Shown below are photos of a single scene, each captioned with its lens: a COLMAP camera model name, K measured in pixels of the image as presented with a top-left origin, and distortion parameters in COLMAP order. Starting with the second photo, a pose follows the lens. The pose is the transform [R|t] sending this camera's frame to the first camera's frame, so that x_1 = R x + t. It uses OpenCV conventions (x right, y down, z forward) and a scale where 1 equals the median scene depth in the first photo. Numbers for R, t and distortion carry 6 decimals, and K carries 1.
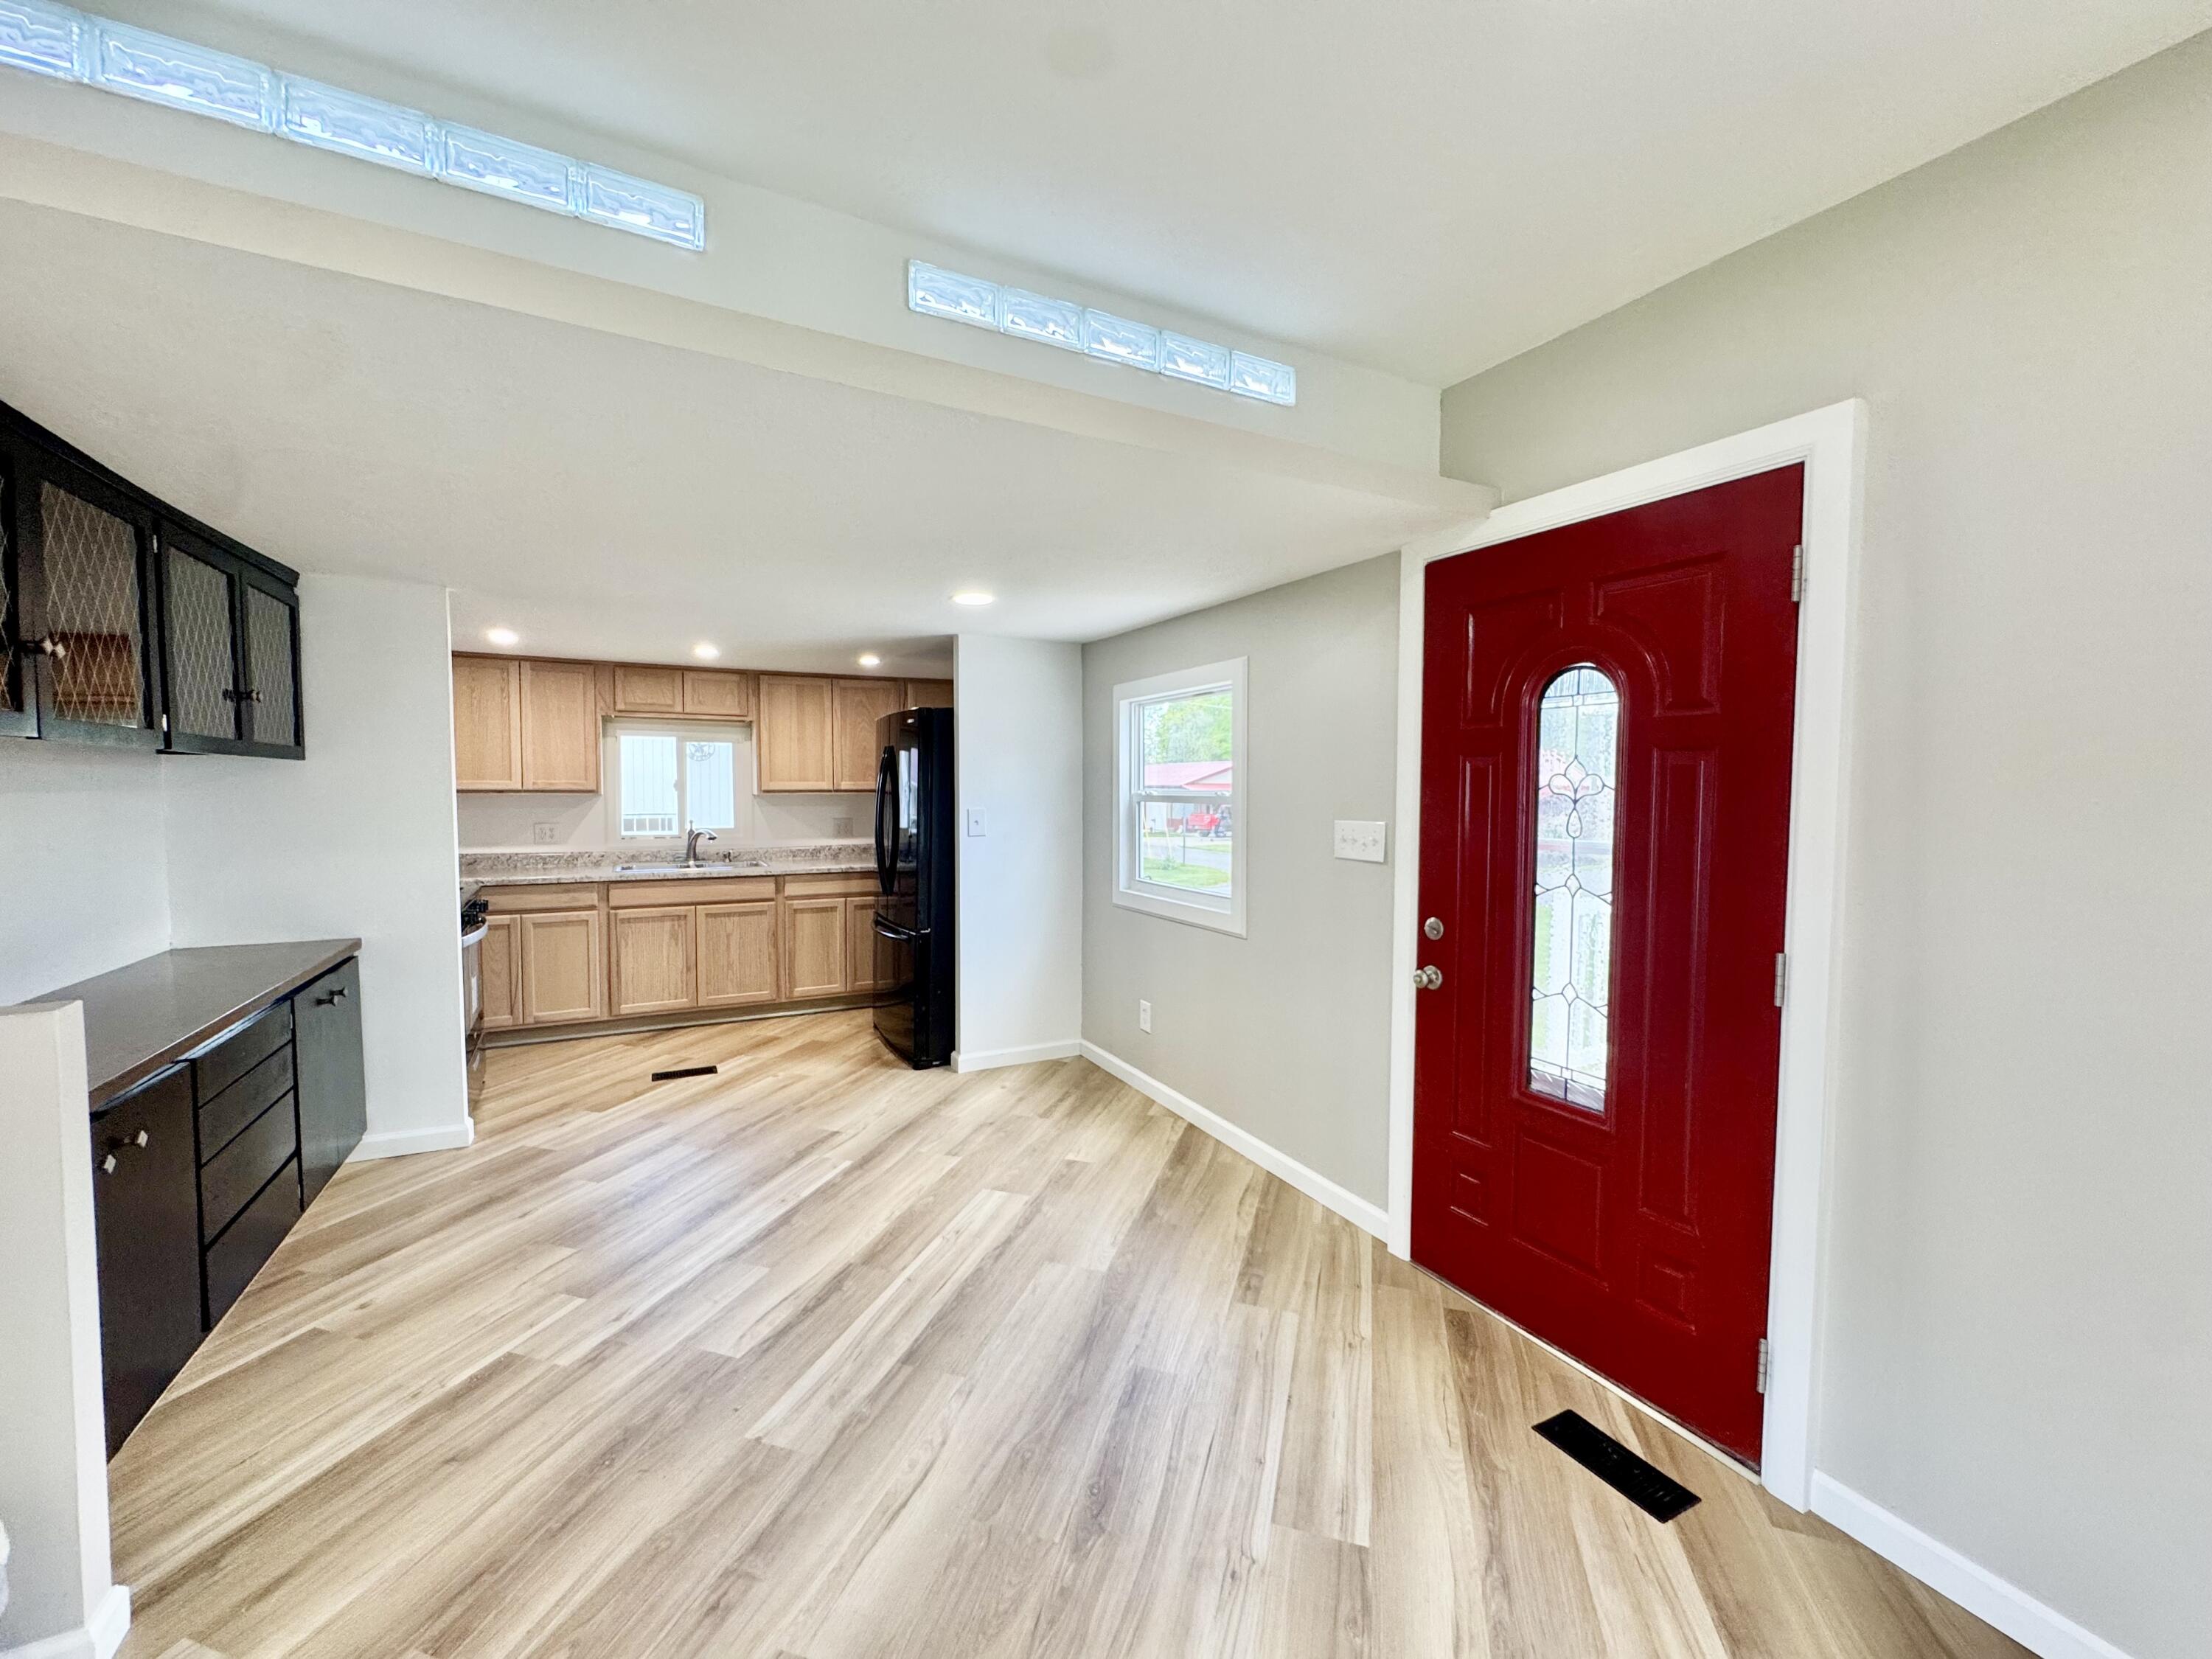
lens RADIAL K [[881.1, 0, 1108.8], [0, 881.1, 825.3], [0, 0, 1]] dist [-0.005239, 0.000556]
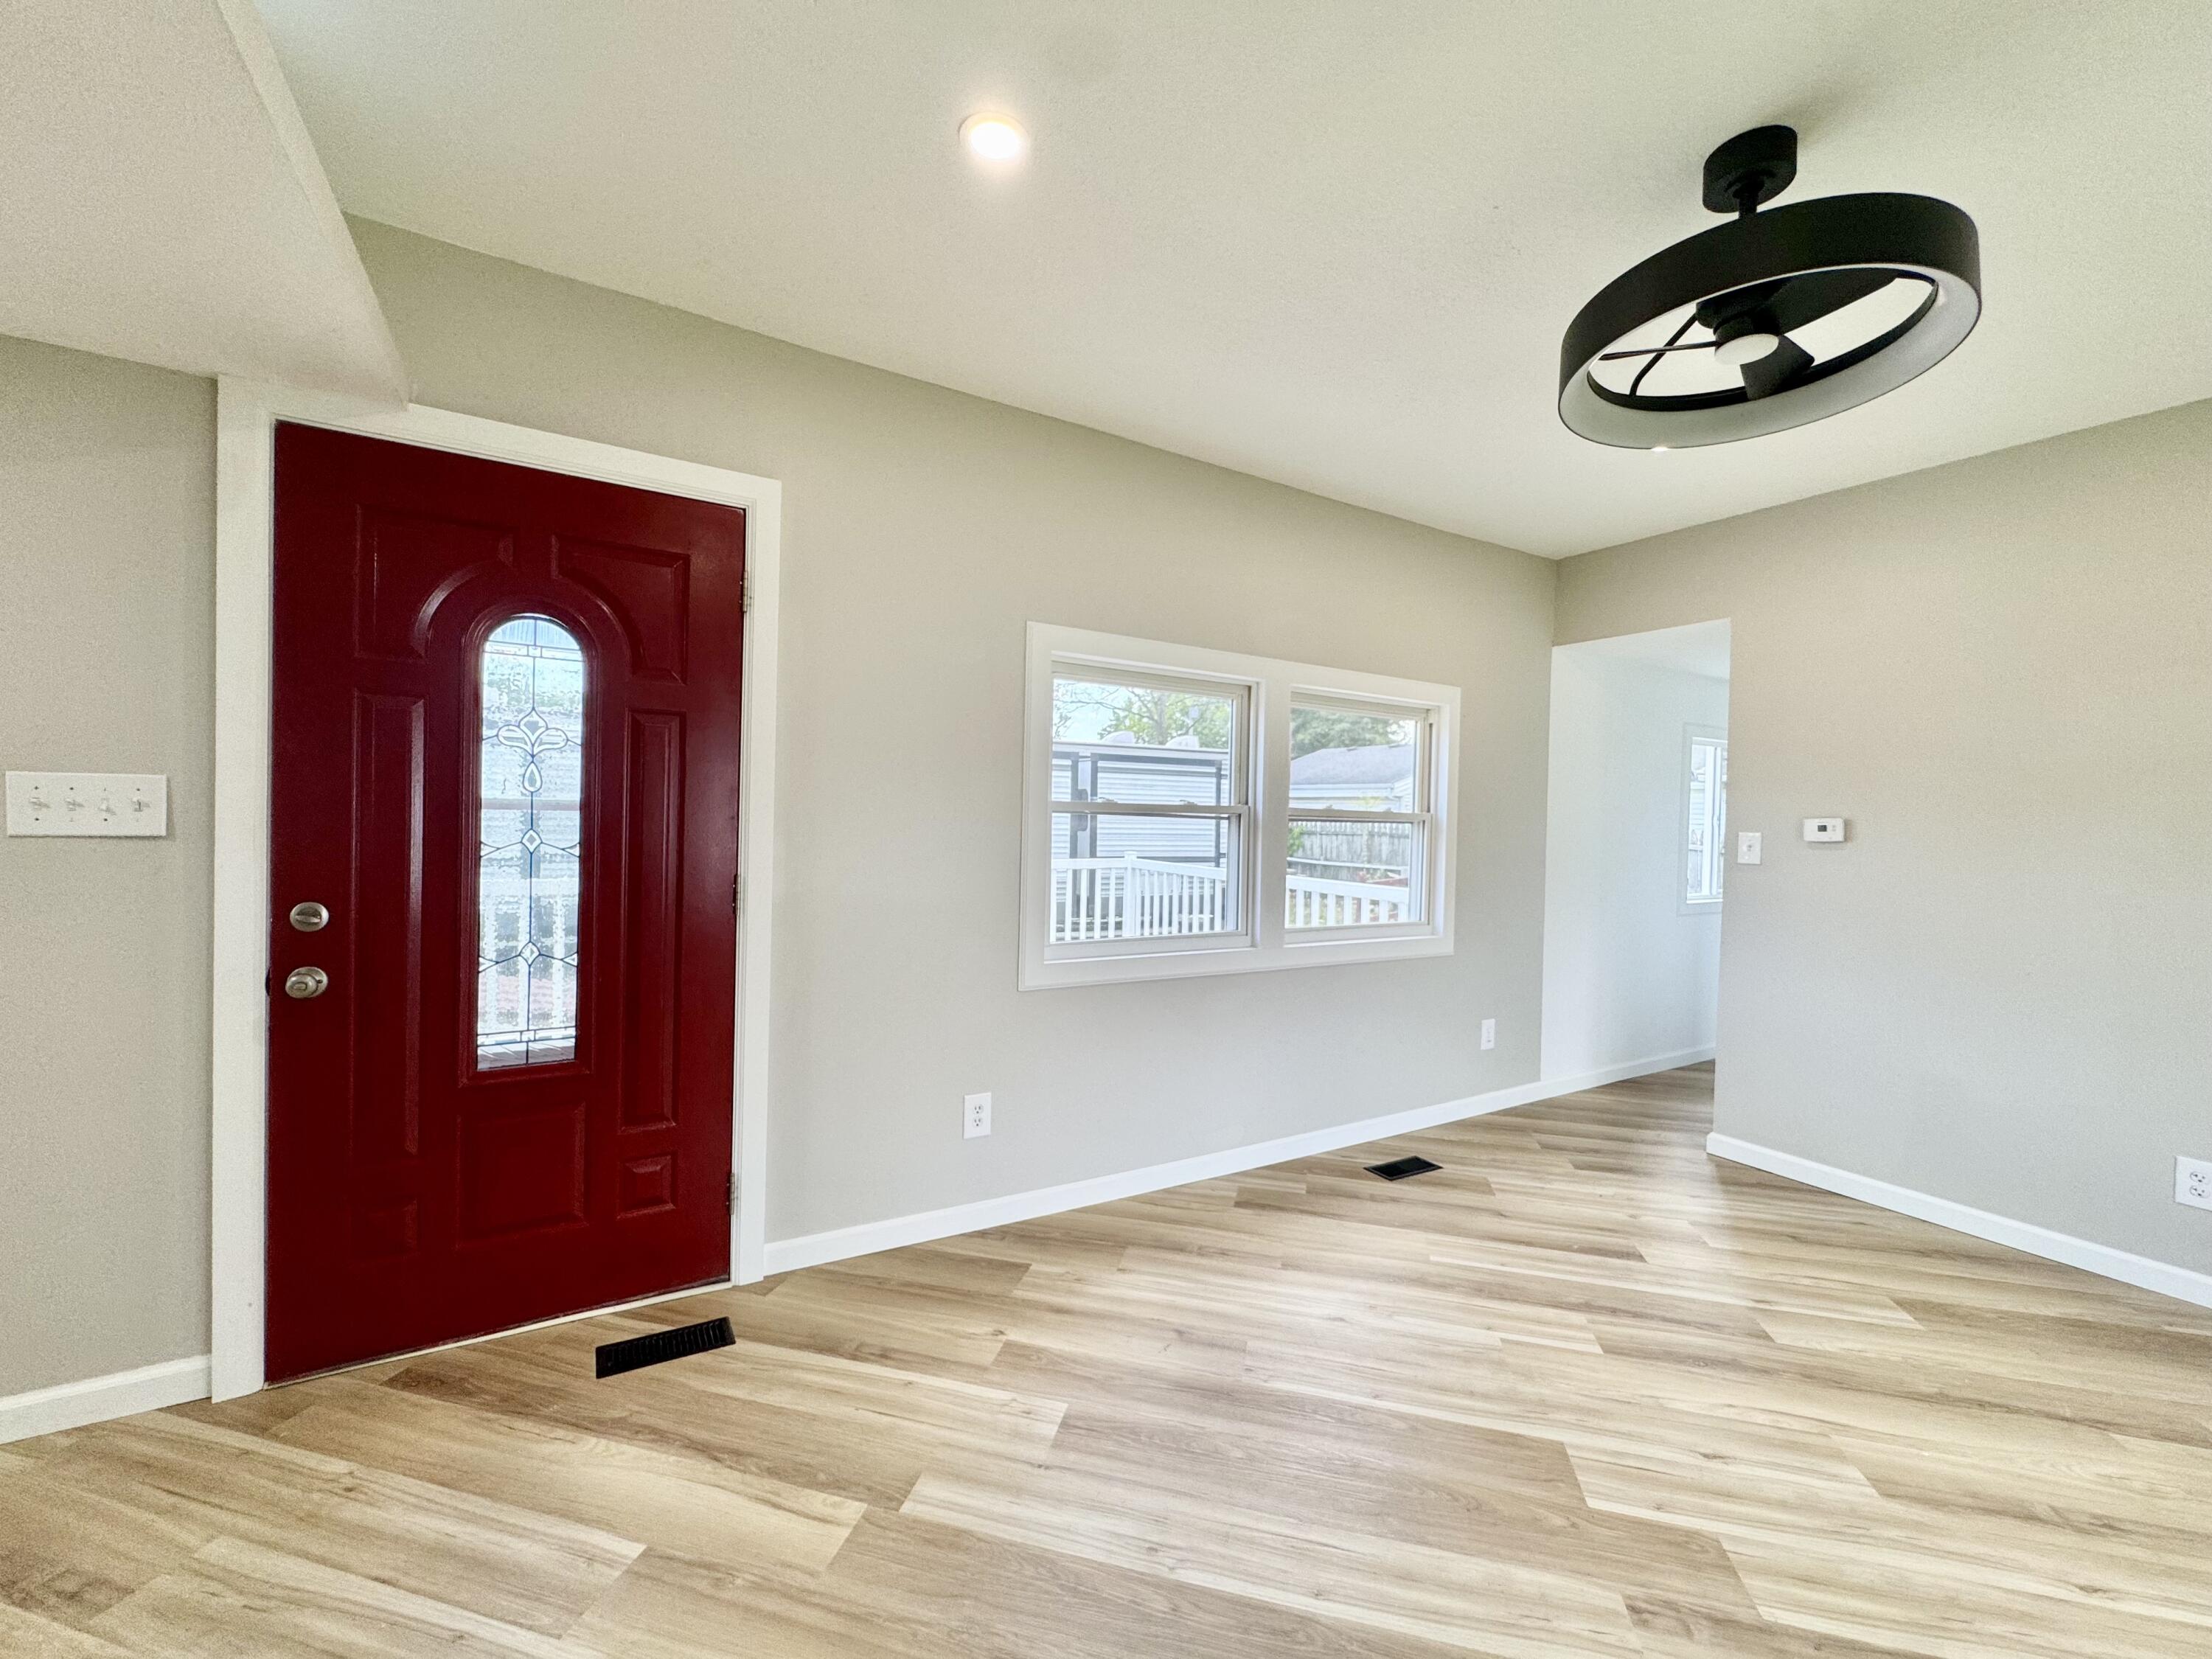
lens RADIAL K [[881.1, 0, 1107.8], [0, 881.1, 821.9], [0, 0, 1]] dist [-0.005239, 0.000556]
pose [[-0.047169, -0.023113, 0.998619, -0.327763], [0.016246, 0.999582, 0.023903, 0.024129], [-0.998755, 0.017351, -0.046774, 0.283492]]
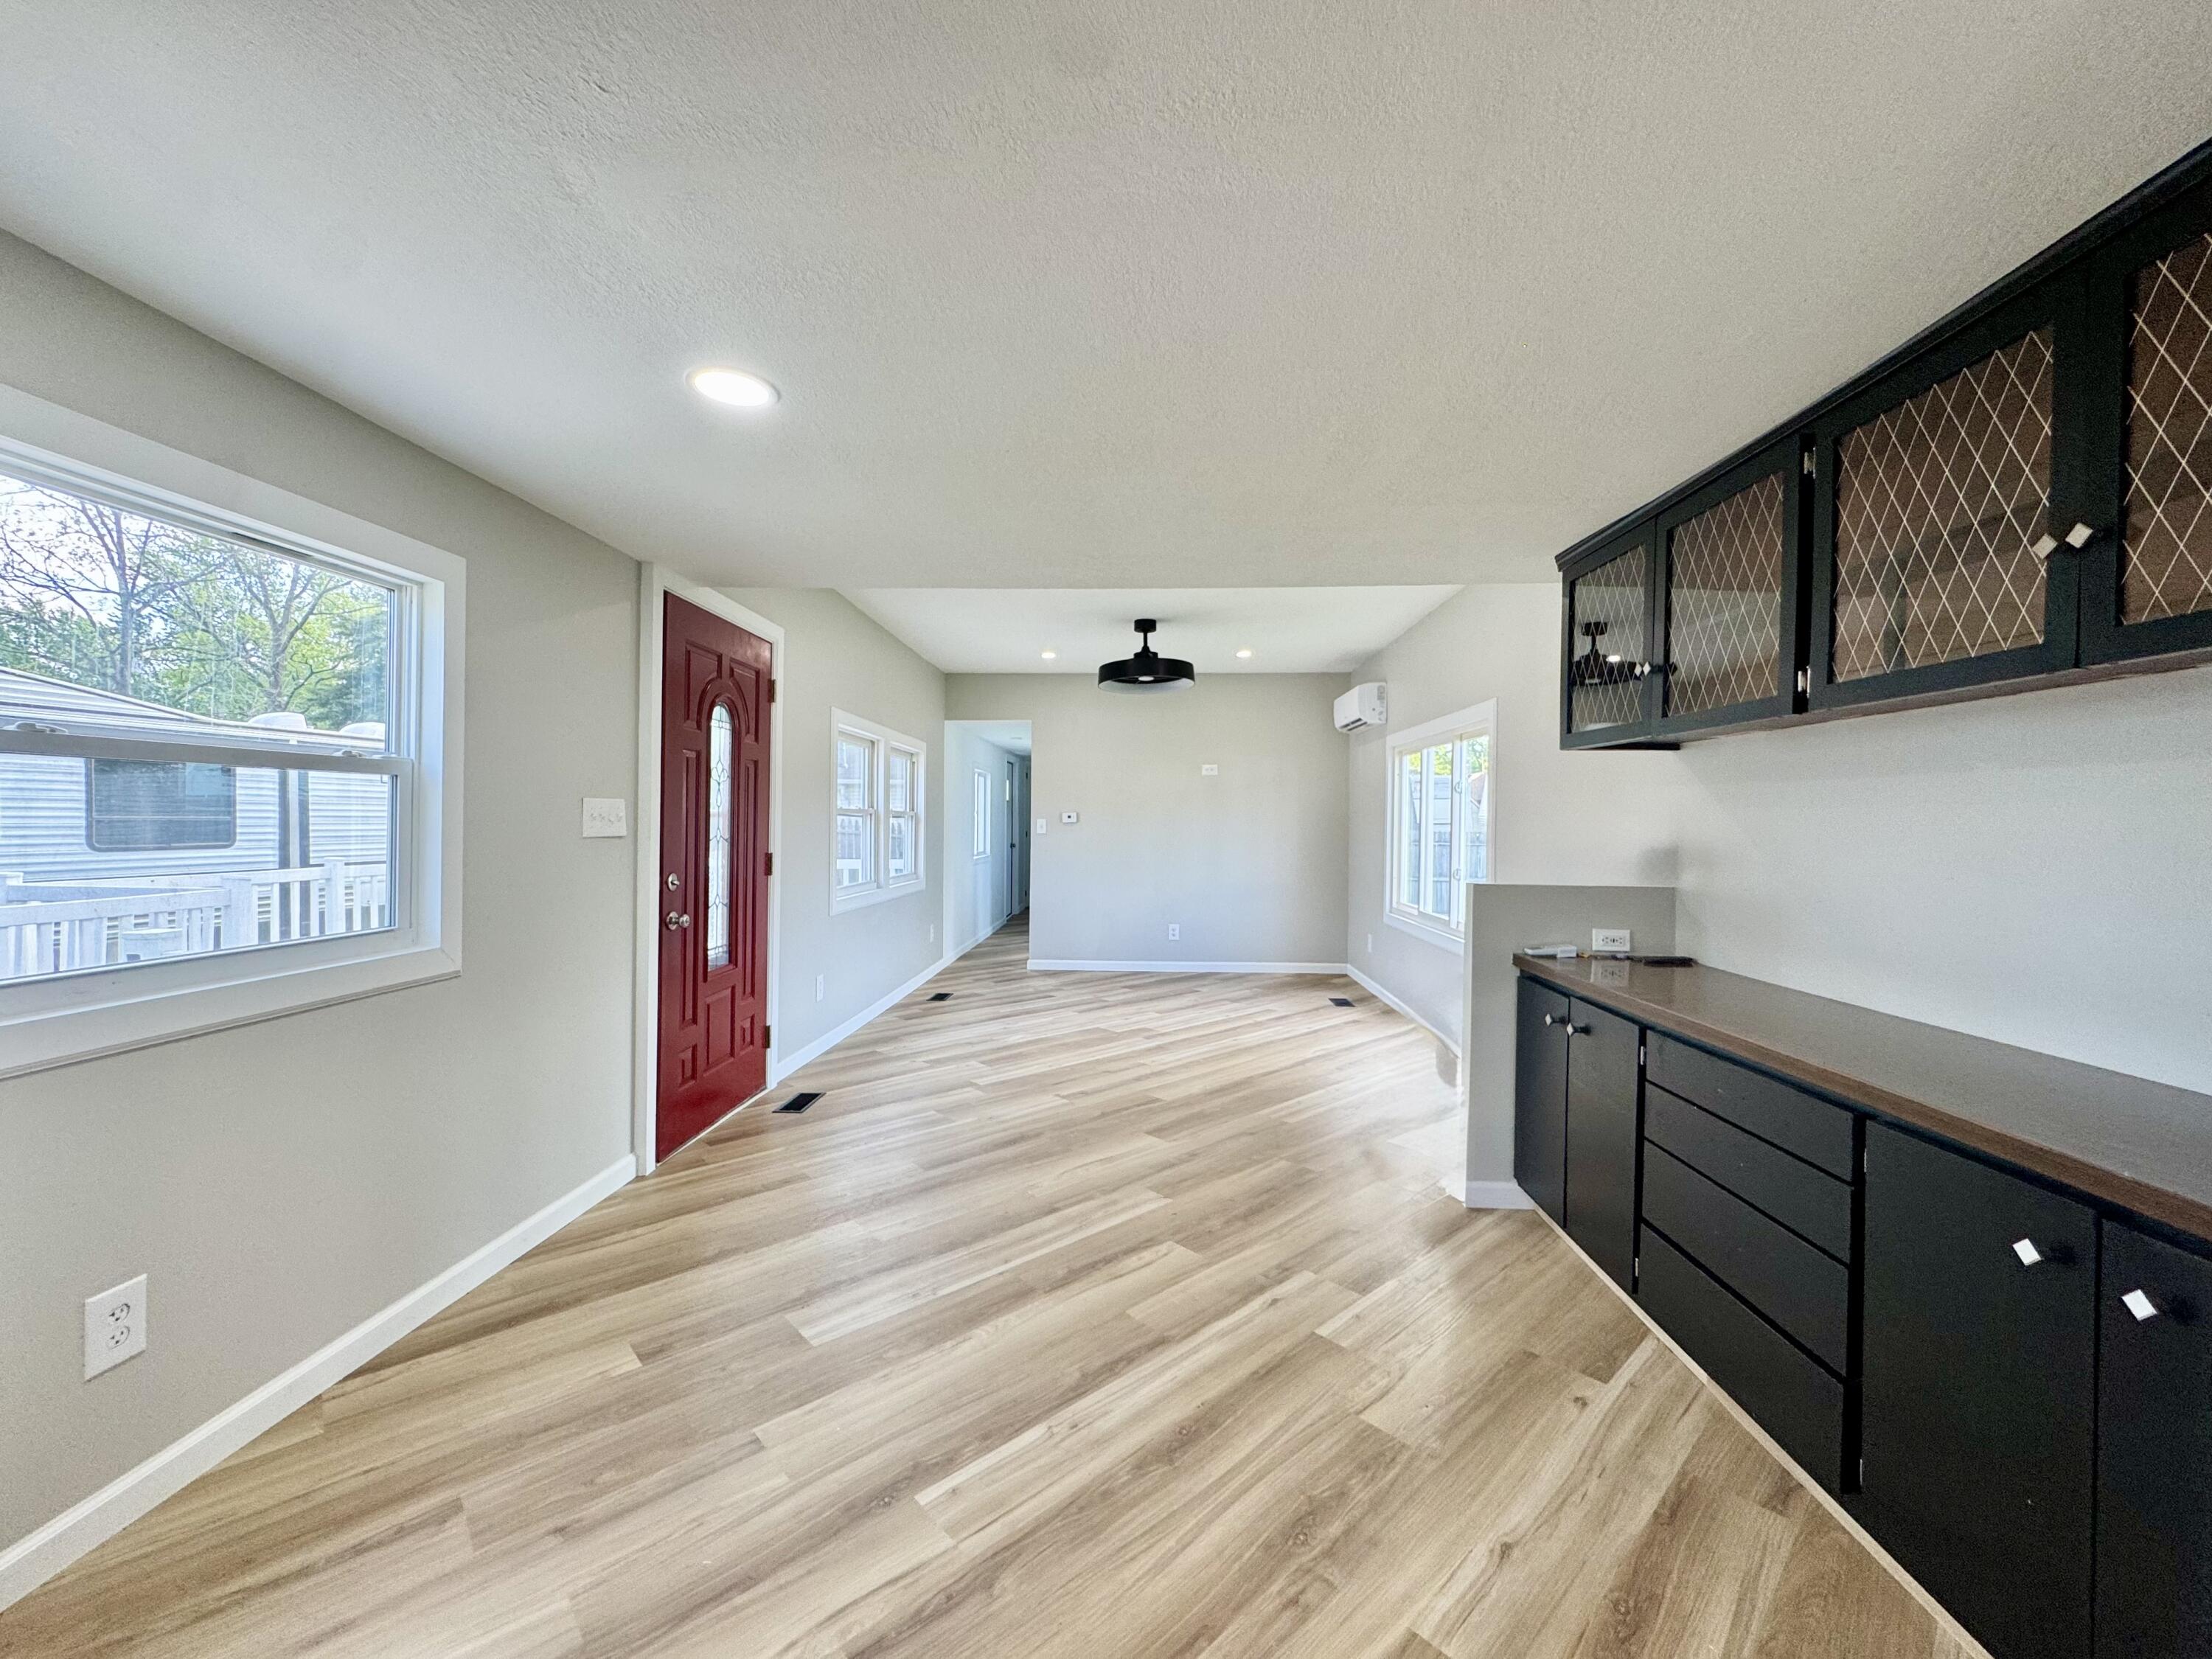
lens RADIAL K [[881.1, 0, 1098.9], [0, 881.1, 817.4], [0, 0, 1]] dist [-0.005239, 0.000556]
pose [[-0.854631, -0.014986, 0.519019, -0.655181], [0.004254, 0.999348, 0.035860, -0.014695], [-0.519218, 0.032854, -0.854010, 1.413799]]
